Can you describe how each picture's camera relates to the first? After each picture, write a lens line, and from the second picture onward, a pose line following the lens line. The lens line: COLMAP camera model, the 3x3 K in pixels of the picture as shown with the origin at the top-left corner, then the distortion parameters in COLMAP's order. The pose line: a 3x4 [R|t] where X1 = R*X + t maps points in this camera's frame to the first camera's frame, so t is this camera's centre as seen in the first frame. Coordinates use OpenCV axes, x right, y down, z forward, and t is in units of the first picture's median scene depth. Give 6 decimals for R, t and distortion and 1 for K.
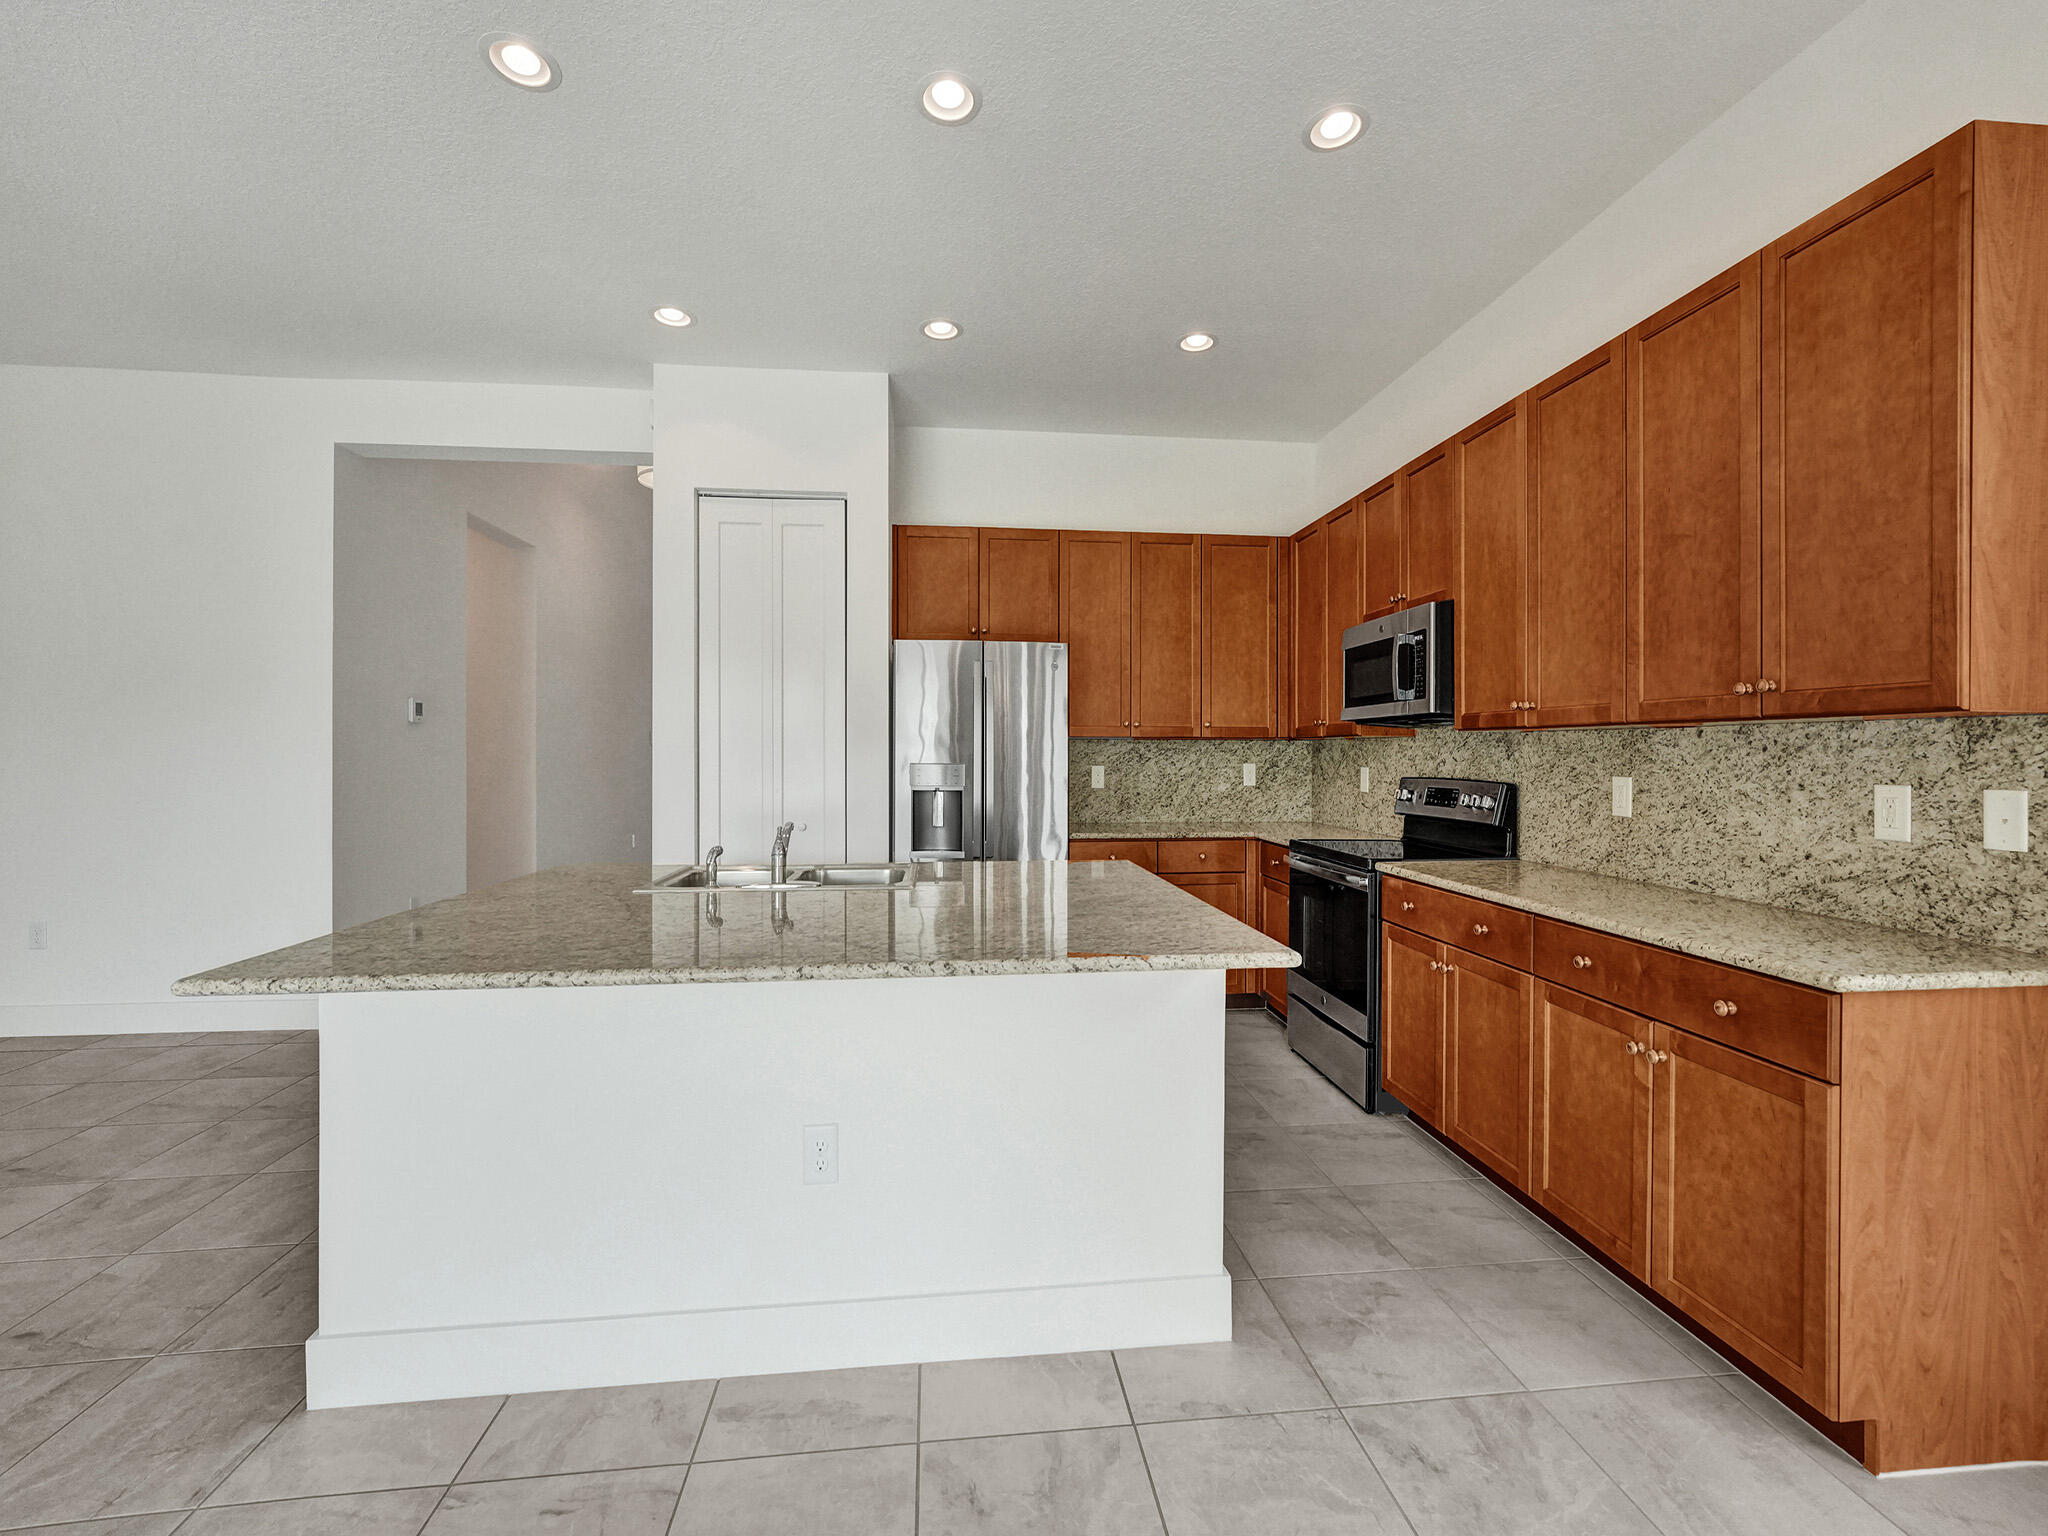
lens RADIAL K [[837.5, 0, 1022.4], [0, 837.5, 755.0], [0, 0, 1]] dist [-0.002178, -0.000317]
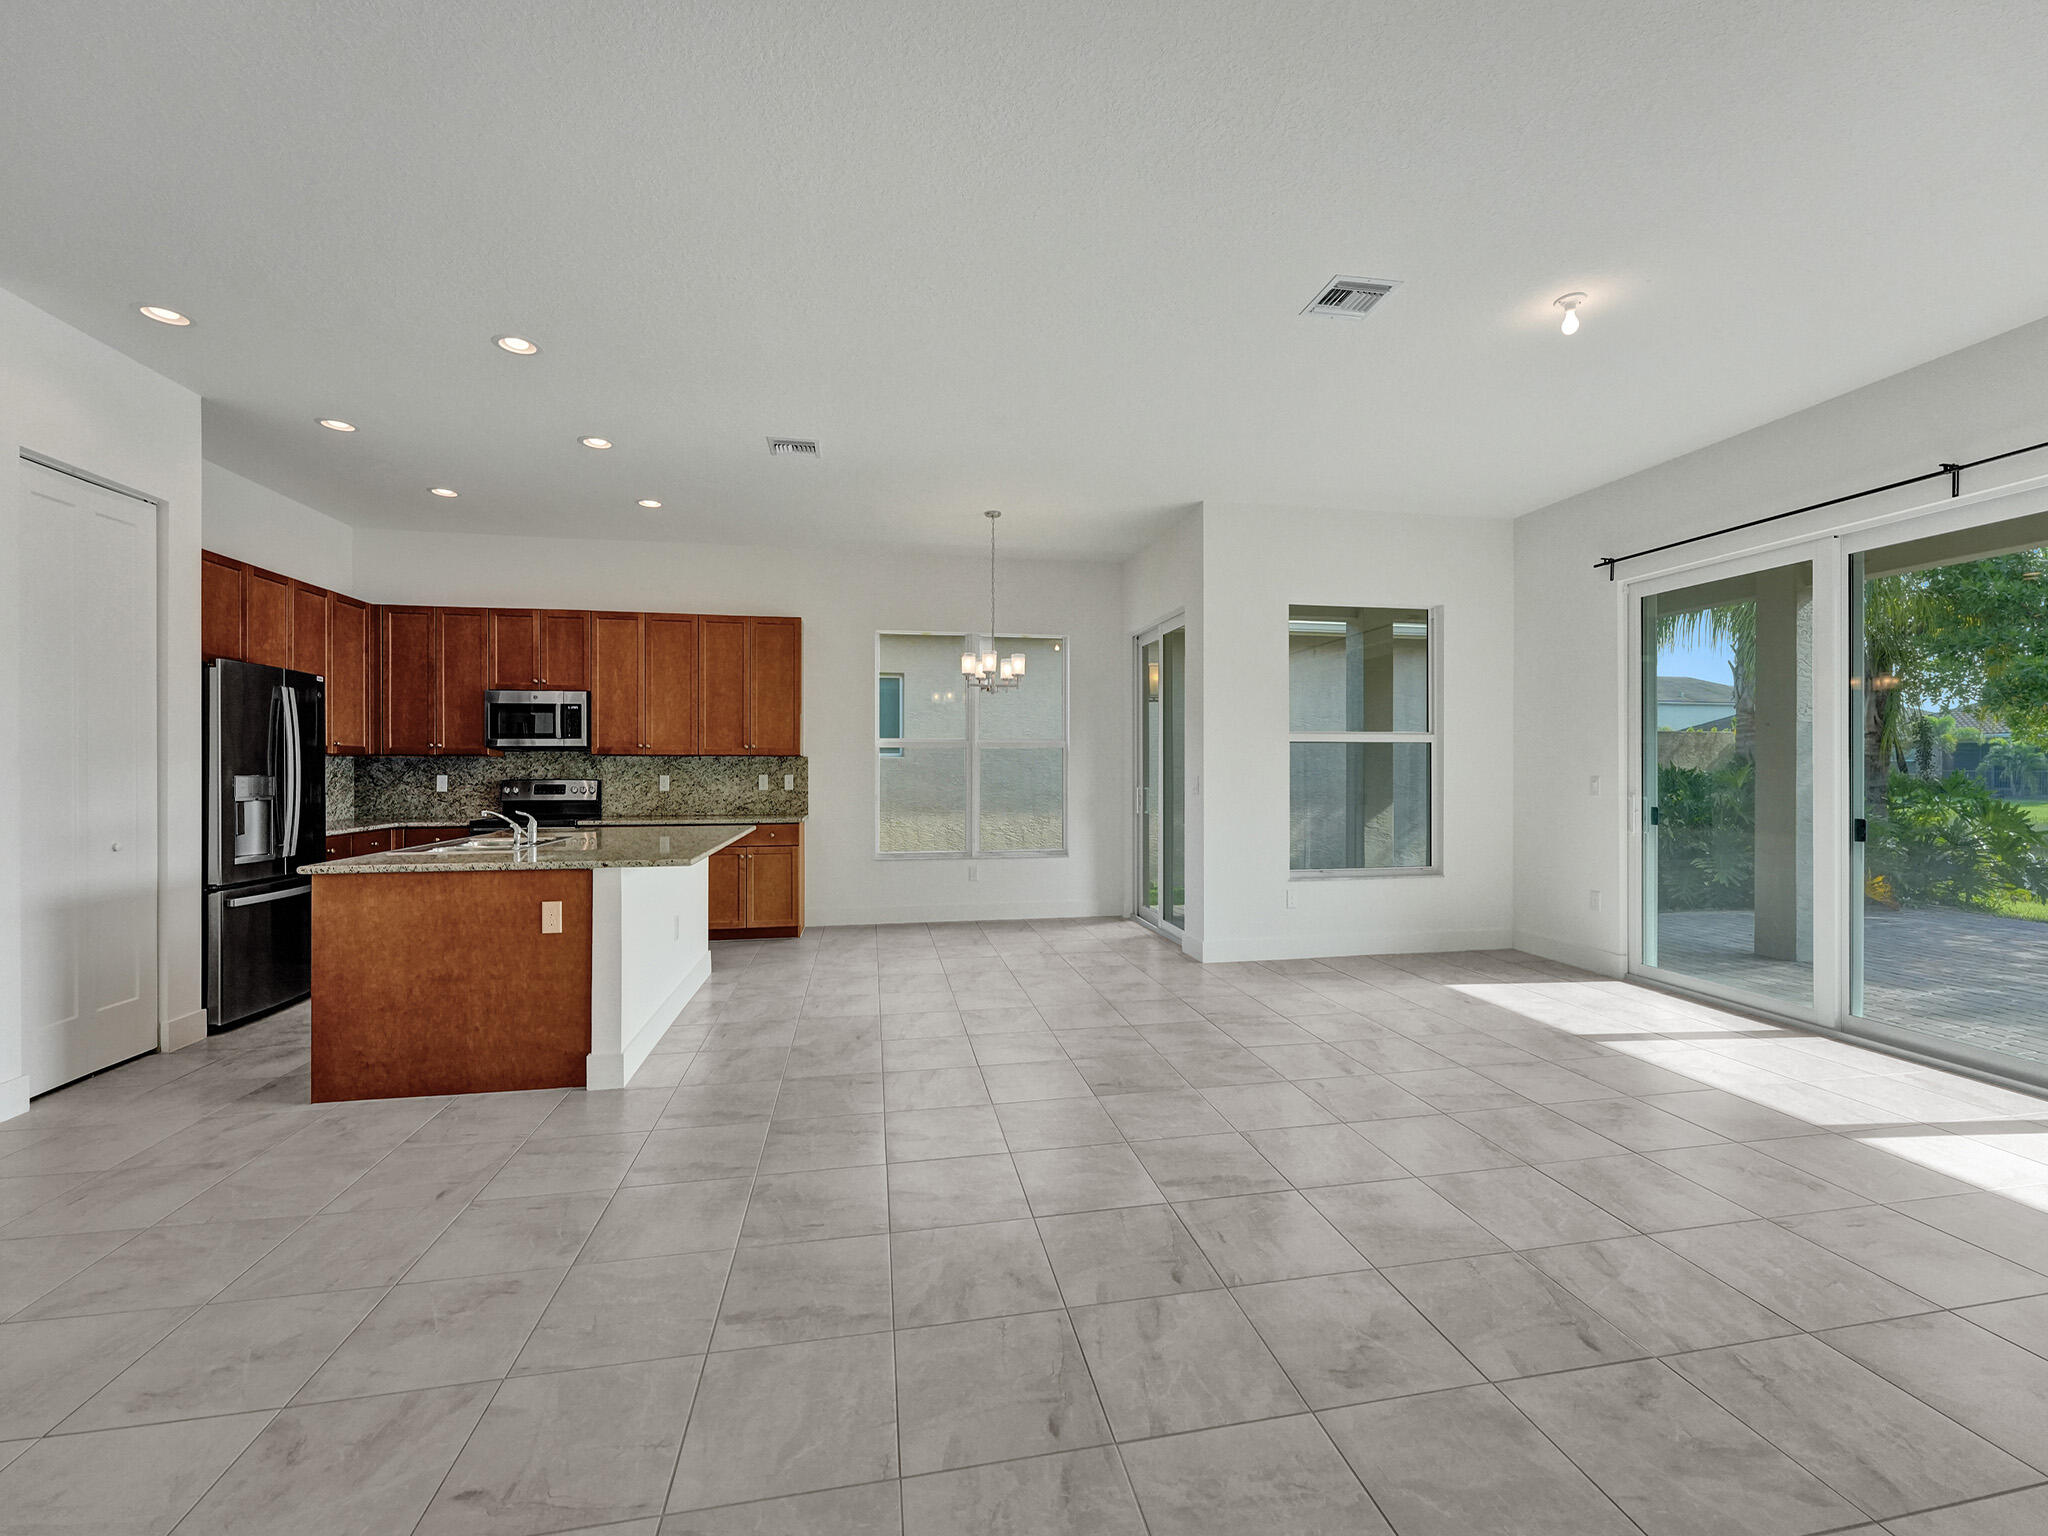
lens RADIAL K [[837.5, 0, 1025.8], [0, 837.5, 766.6], [0, 0, 1]] dist [-0.002178, -0.000317]
pose [[-0.079795, -0.001161, 0.996811, -1.904568], [0.002013, 0.999997, 0.001326, -0.001375], [-0.996809, 0.002113, -0.079792, 0.116557]]
